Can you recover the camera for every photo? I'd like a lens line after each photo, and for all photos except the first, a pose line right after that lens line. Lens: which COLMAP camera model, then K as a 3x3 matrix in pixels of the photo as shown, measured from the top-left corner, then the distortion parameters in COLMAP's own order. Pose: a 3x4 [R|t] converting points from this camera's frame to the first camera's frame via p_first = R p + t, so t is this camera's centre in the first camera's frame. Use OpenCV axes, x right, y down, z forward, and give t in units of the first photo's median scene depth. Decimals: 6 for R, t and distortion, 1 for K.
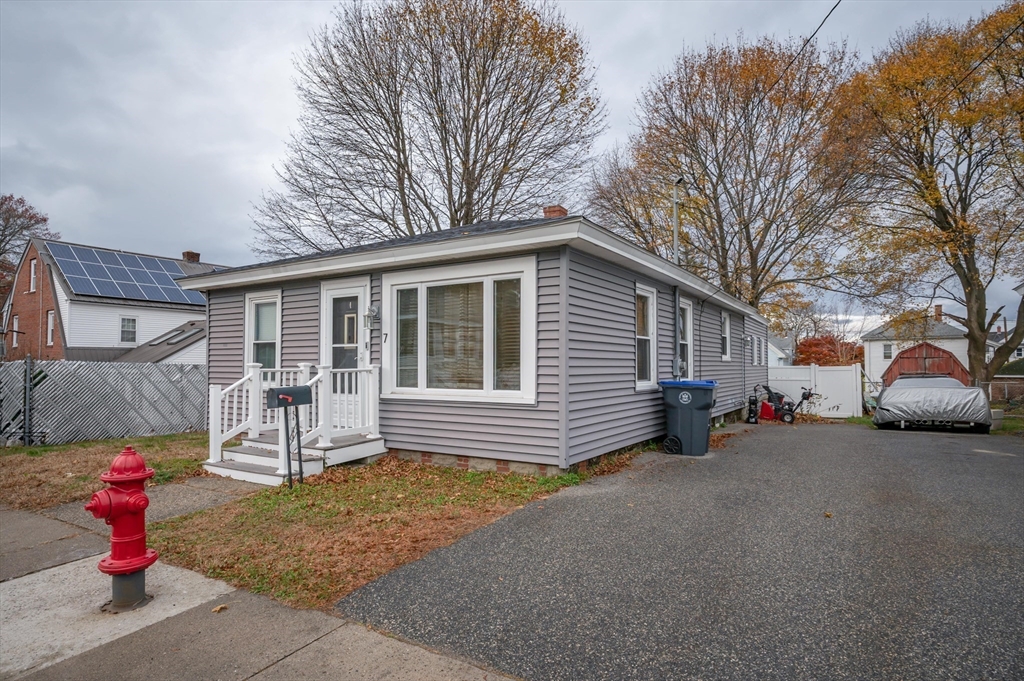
lens RADIAL K [[563.1, 0, 518.5], [0, 563.1, 352.0], [0, 0, 1]] dist [-0.000723, 0.001125]
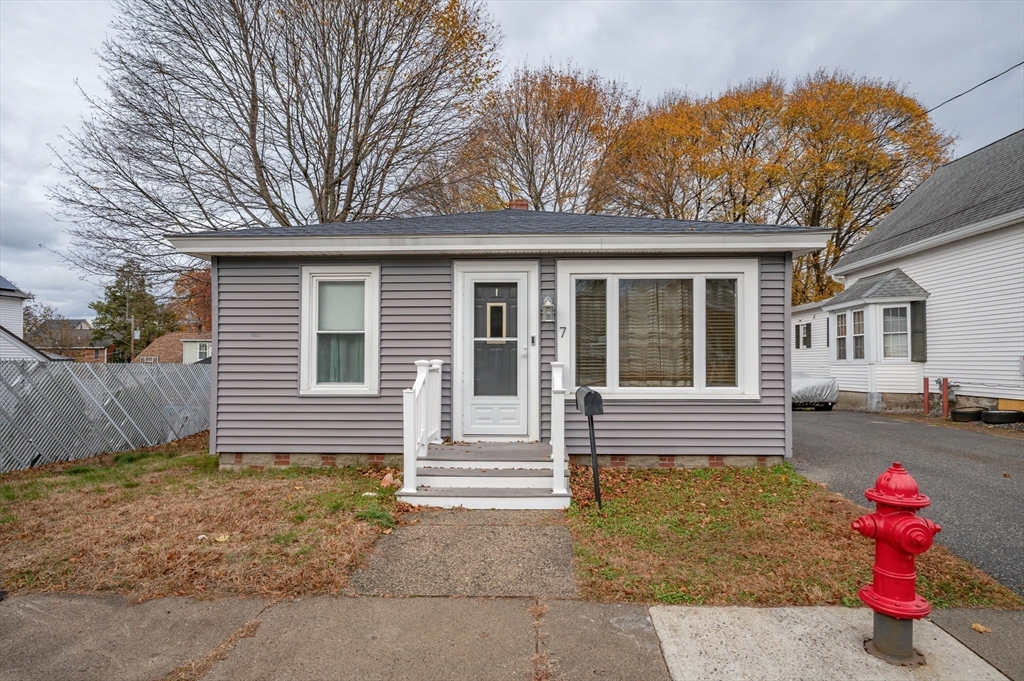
lens RADIAL K [[563.1, 0, 518.5], [0, 563.1, 352.0], [0, 0, 1]] dist [-0.000723, 0.001125]
pose [[0.867524, 0.005949, 0.497360, -0.745146], [-0.011348, 0.999905, 0.007833, 0.000361], [-0.497266, -0.012440, 0.867509, 0.258892]]
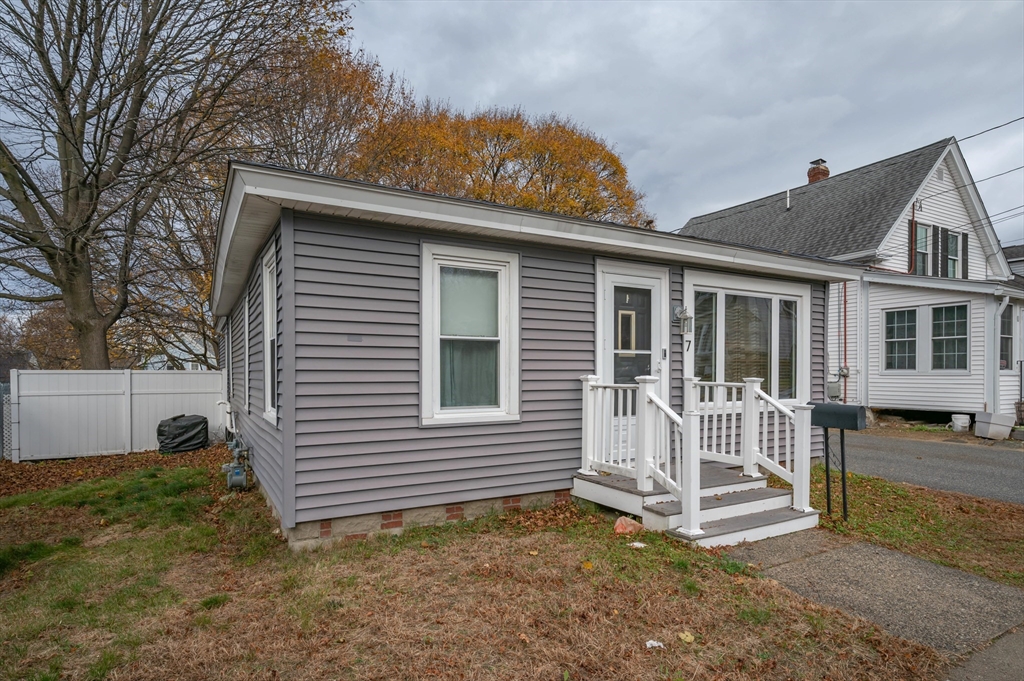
lens RADIAL K [[572.3, 0, 524.4], [0, 572.3, 377.5], [0, 0, 1]] dist [0.002344, 0.000761]
pose [[0.462098, -0.009115, 0.886782, -1.124160], [-0.020103, 0.999583, 0.020750, 0.010196], [-0.886601, -0.027415, 0.461722, 0.820658]]
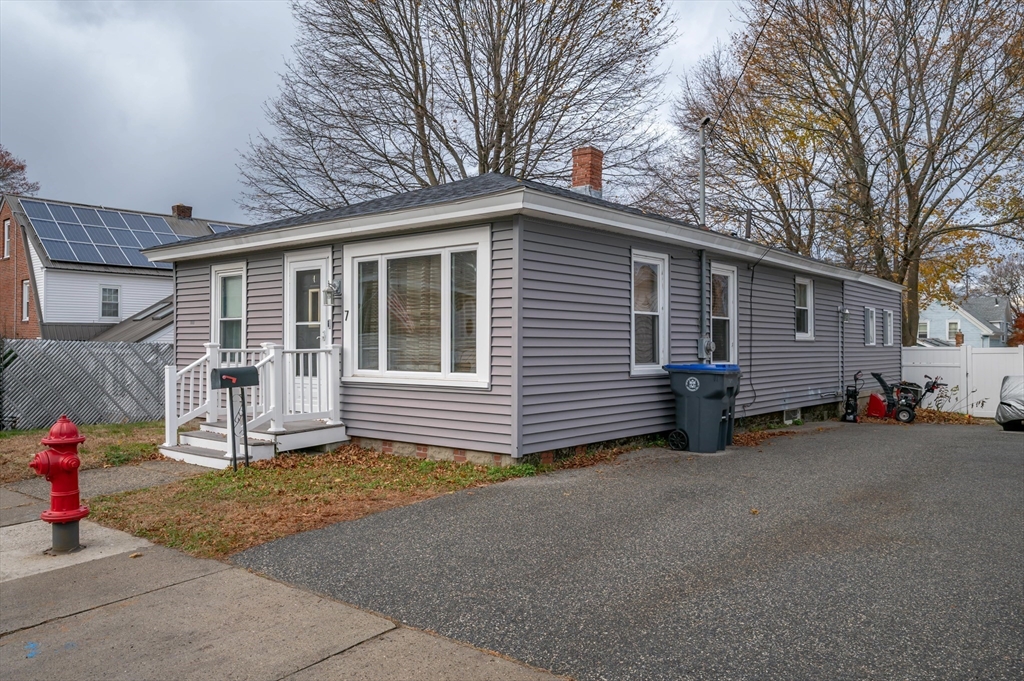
lens RADIAL K [[775.1, 0, 512.0], [0, 775.1, 340.5], [0, 0, 1]] dist [0.001387, -0.003735]
pose [[0.990377, 0.001028, -0.138392, 0.203207], [0.001429, 0.999843, 0.017656, -0.006033], [0.138389, -0.017684, 0.990220, -0.206854]]
